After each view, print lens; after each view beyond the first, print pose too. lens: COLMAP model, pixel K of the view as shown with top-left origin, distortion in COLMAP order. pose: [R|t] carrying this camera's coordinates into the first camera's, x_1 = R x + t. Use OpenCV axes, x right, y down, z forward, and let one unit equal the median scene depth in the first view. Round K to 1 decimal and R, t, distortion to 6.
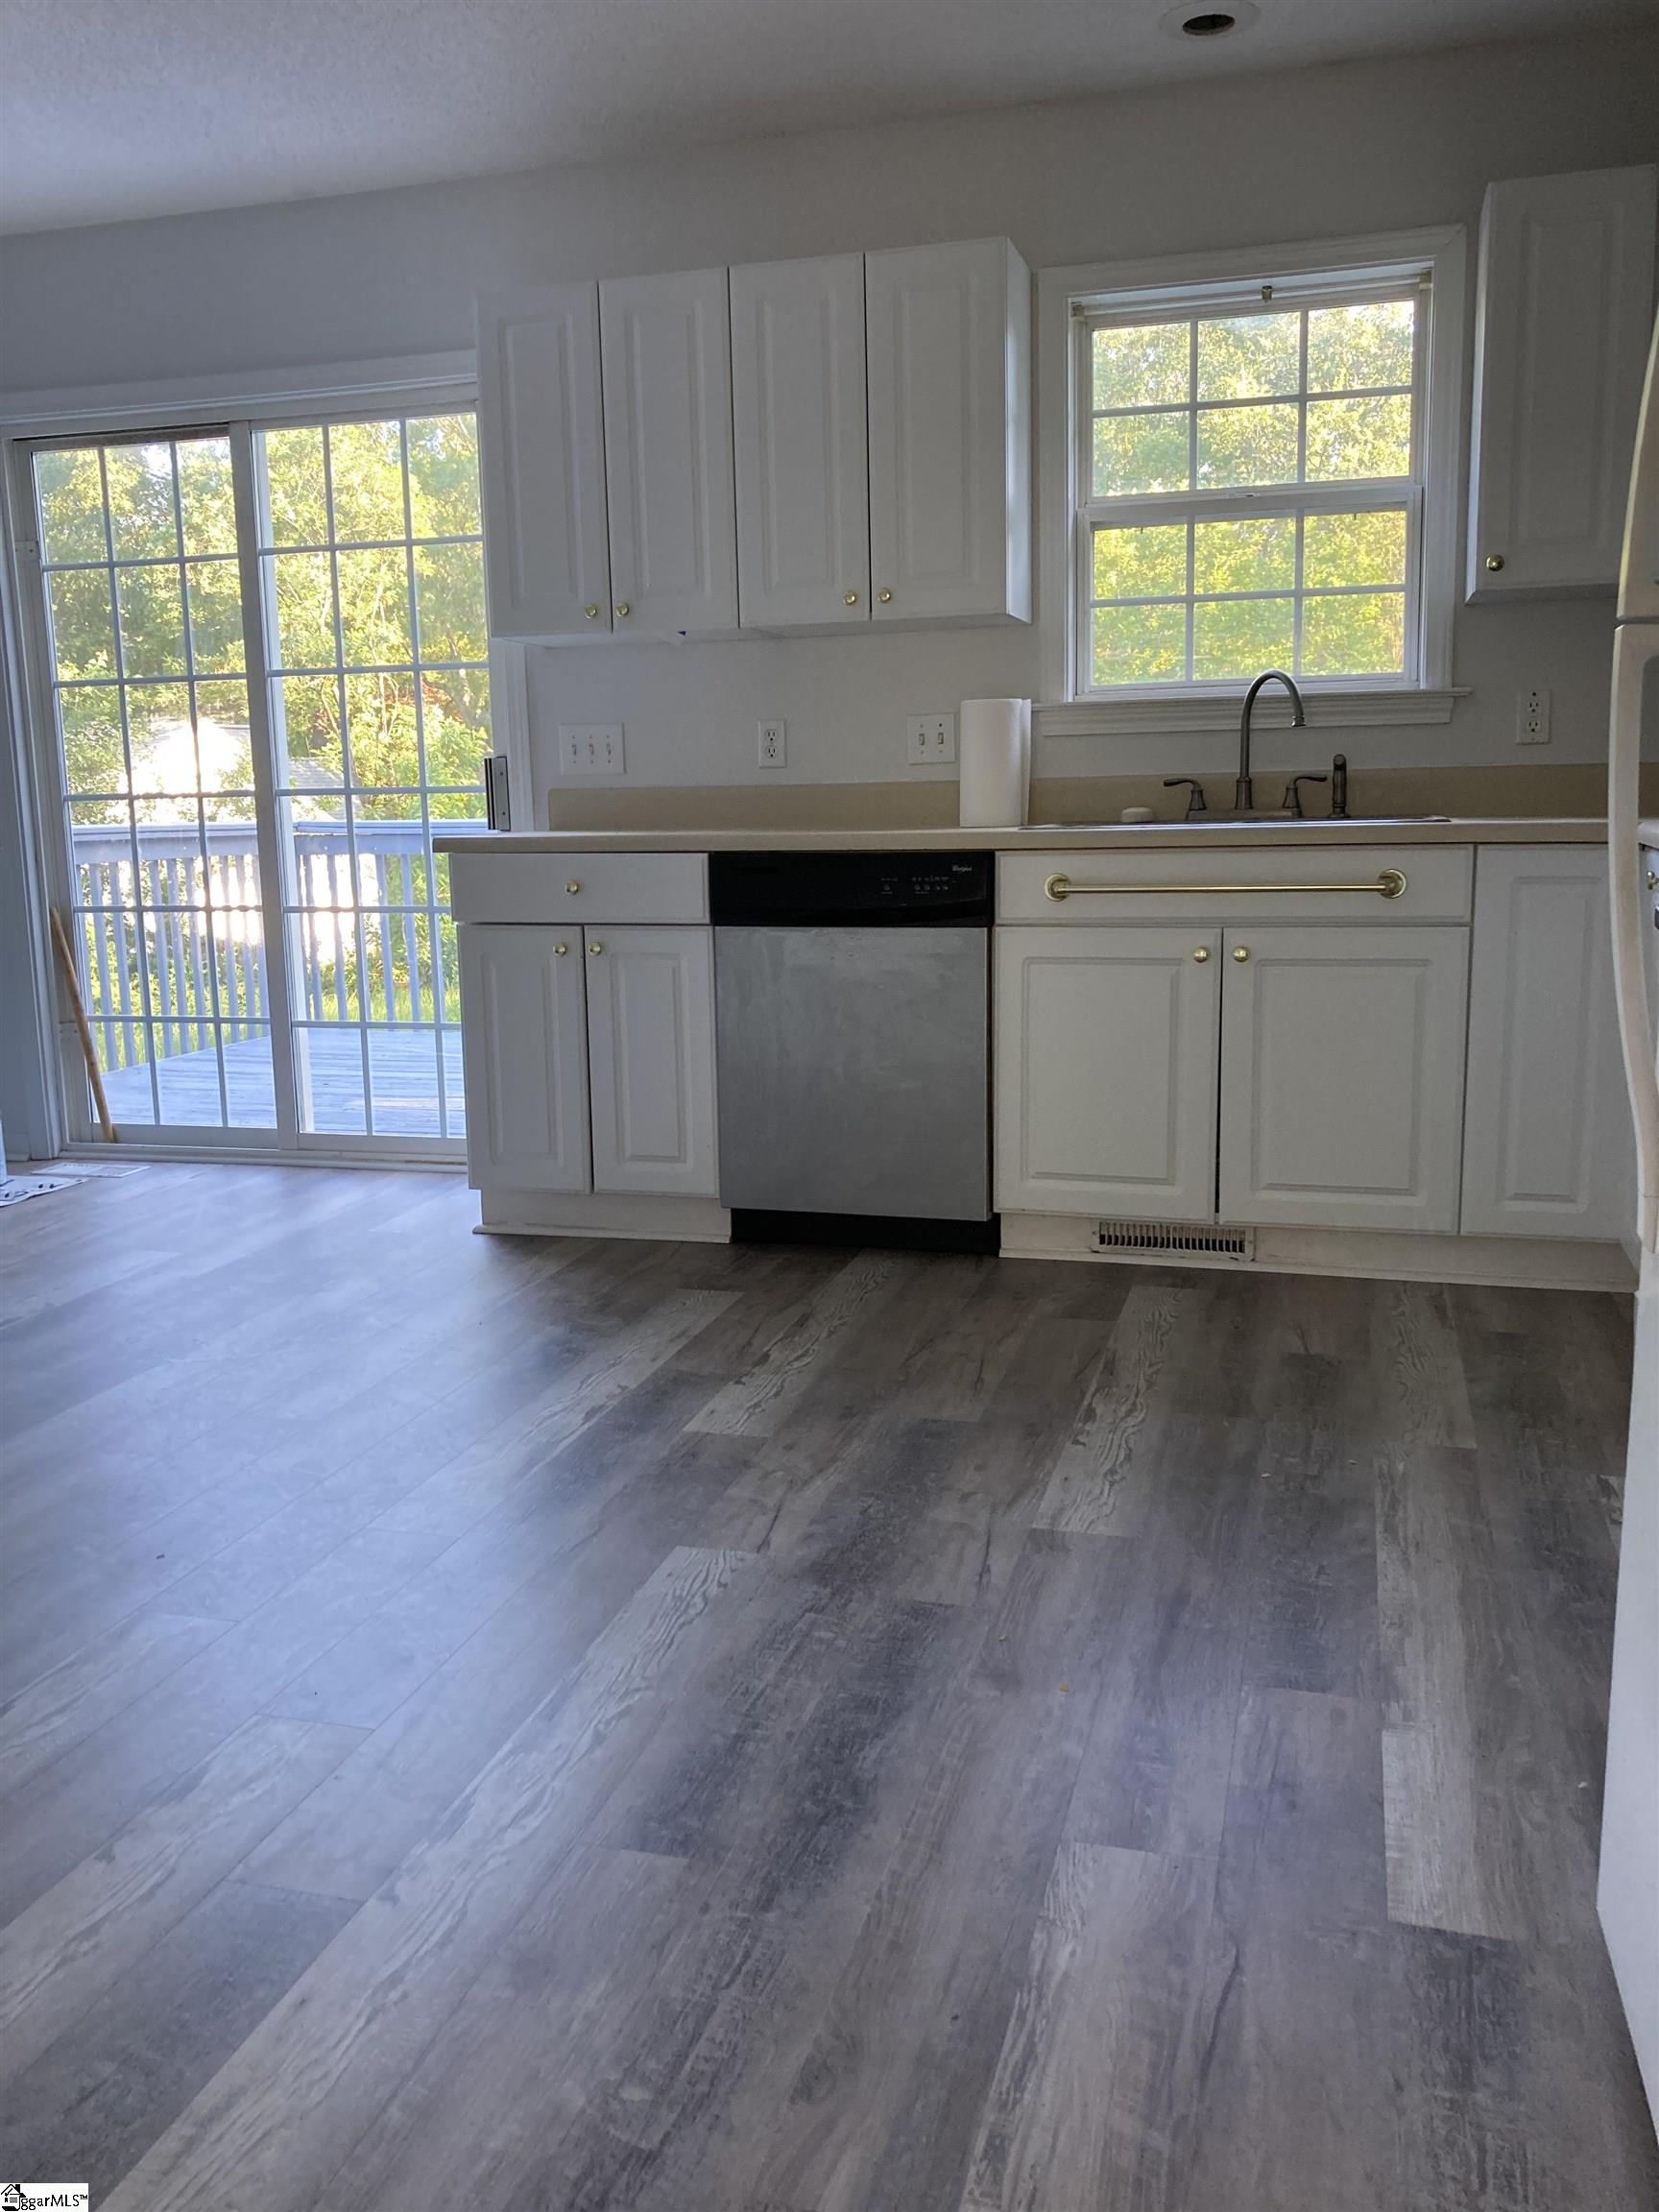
lens RADIAL K [[1787.1, 0, 829.5], [0, 1787.1, 1106.0], [0, 0, 1]] dist [0.003798, 0.048062]
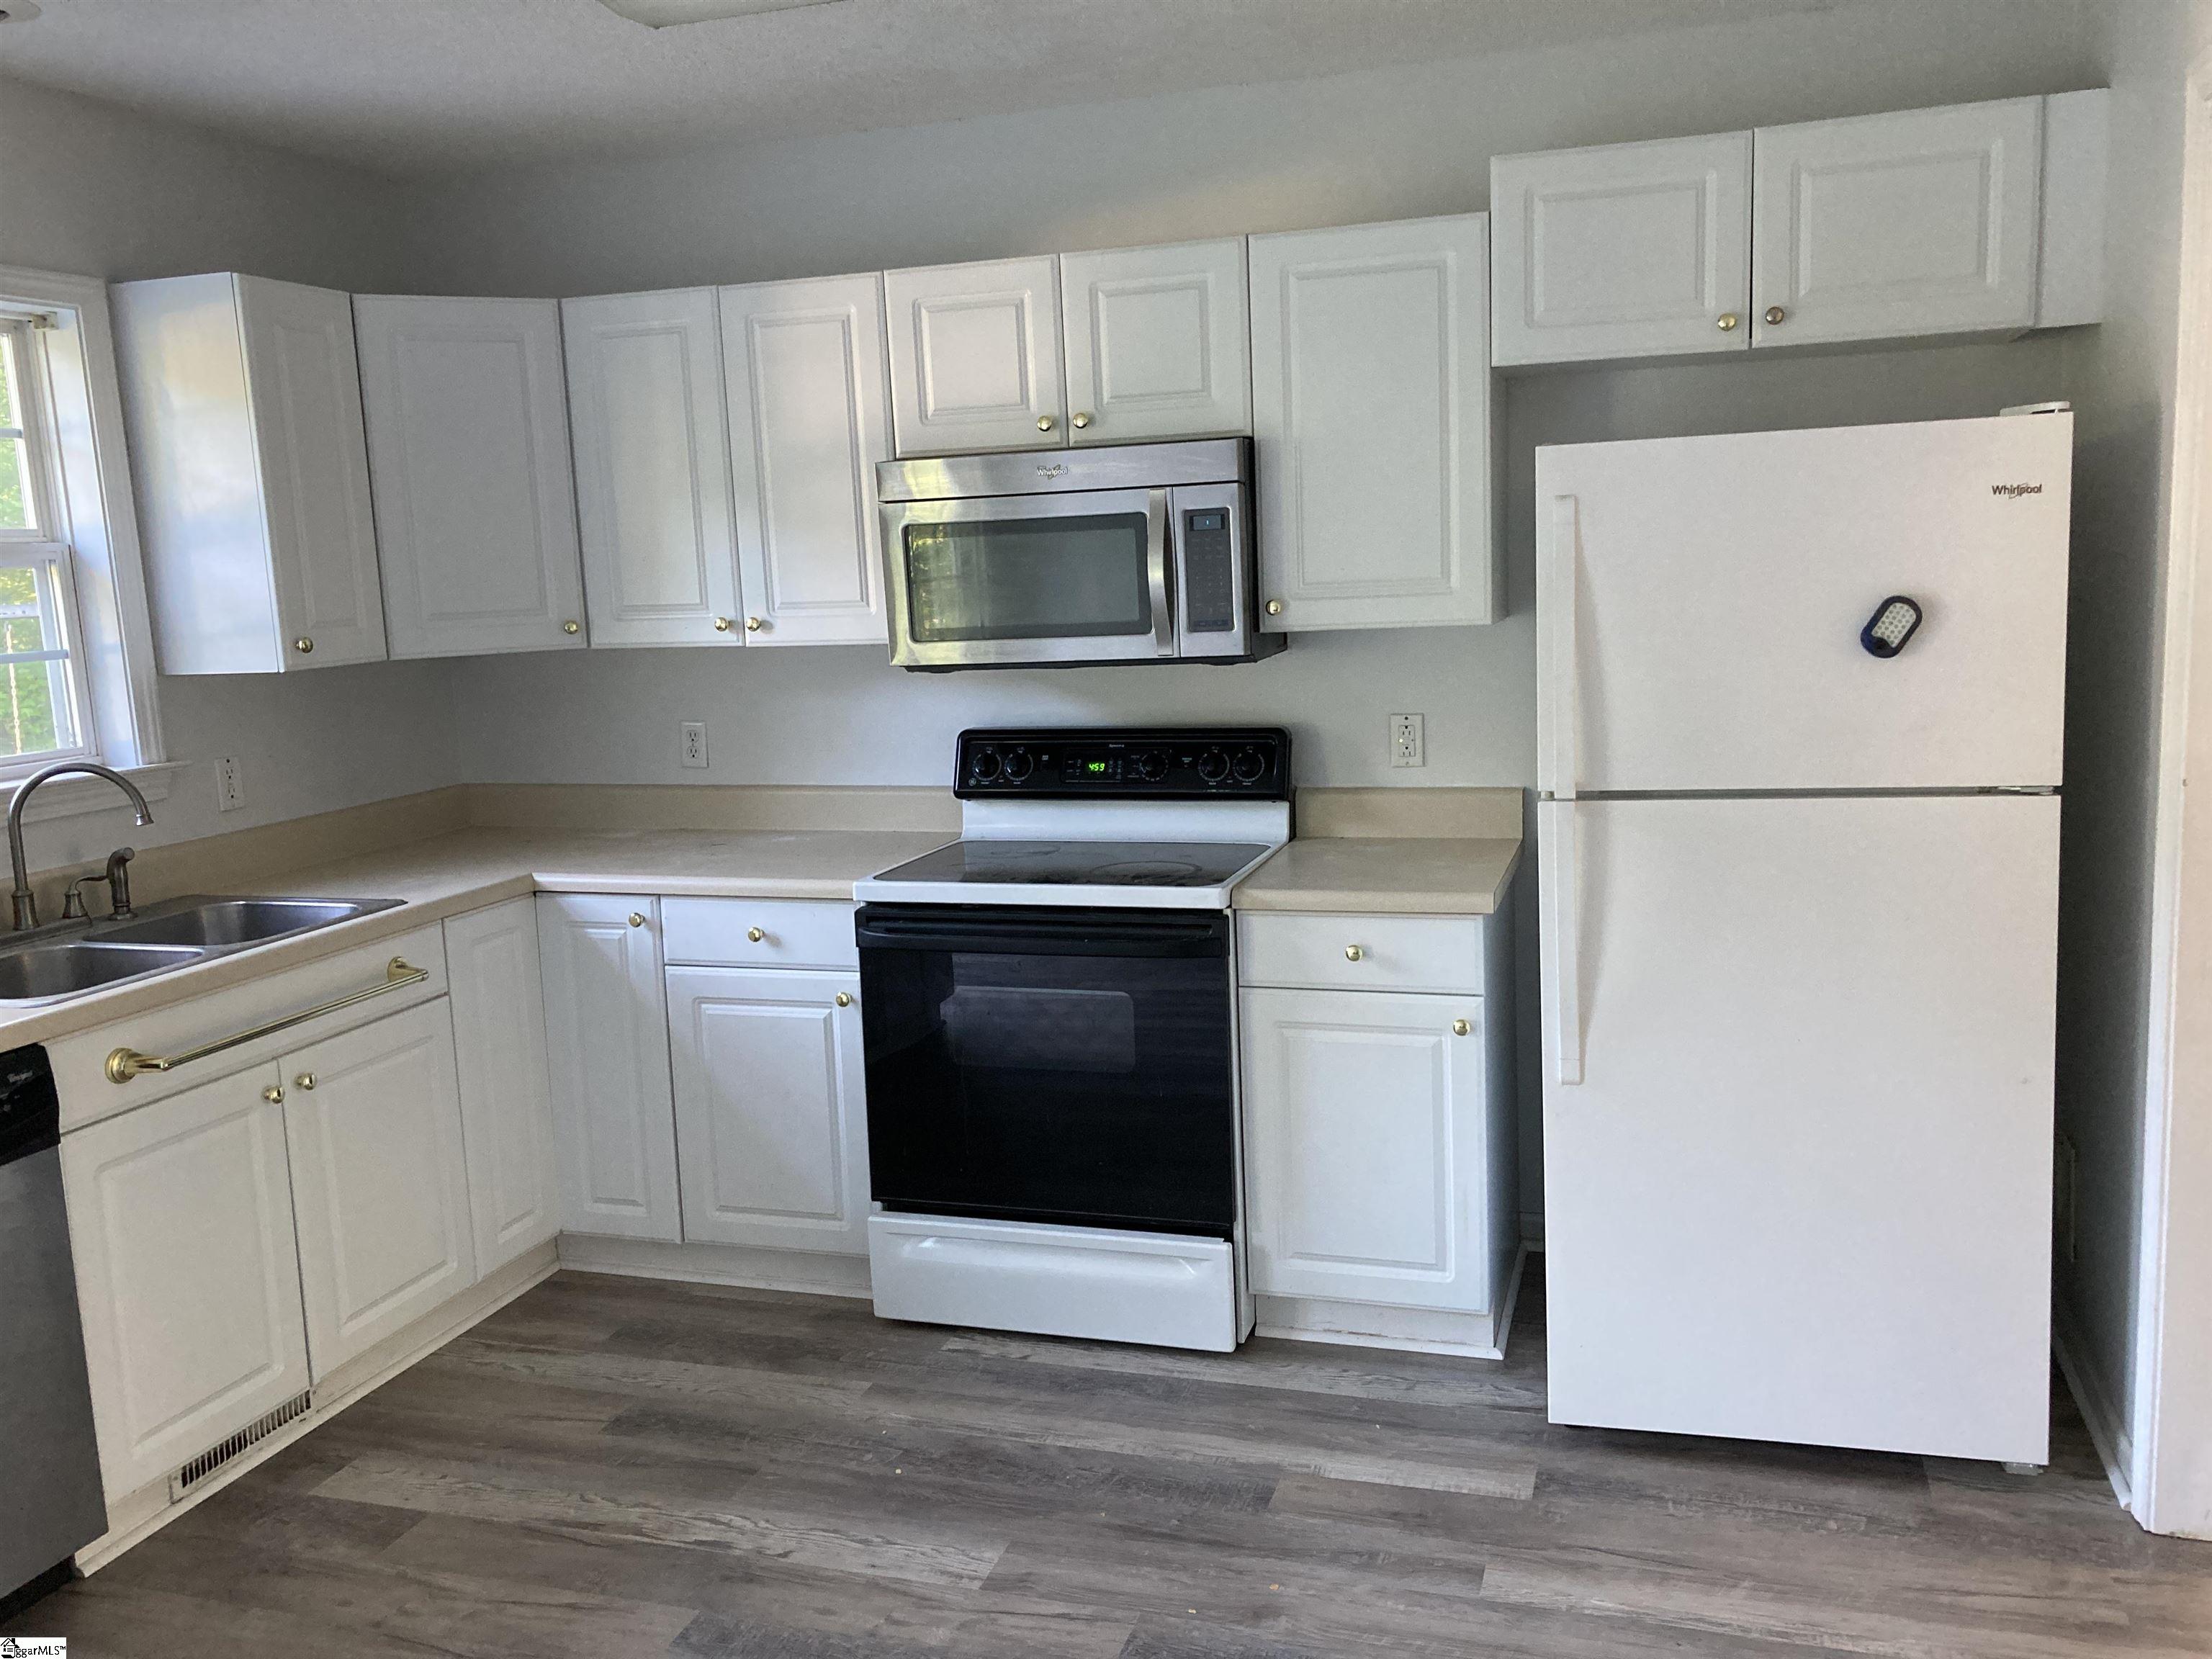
lens RADIAL K [[1787.1, 0, 1106.0], [0, 1787.1, 829.5], [0, 0, 1]] dist [0.003798, 0.048062]
pose [[0.028491, -0.126242, 0.991590, -0.796582], [0.212145, 0.970159, 0.117418, -0.286012], [-0.976823, 0.207015, 0.054423, 0.668400]]
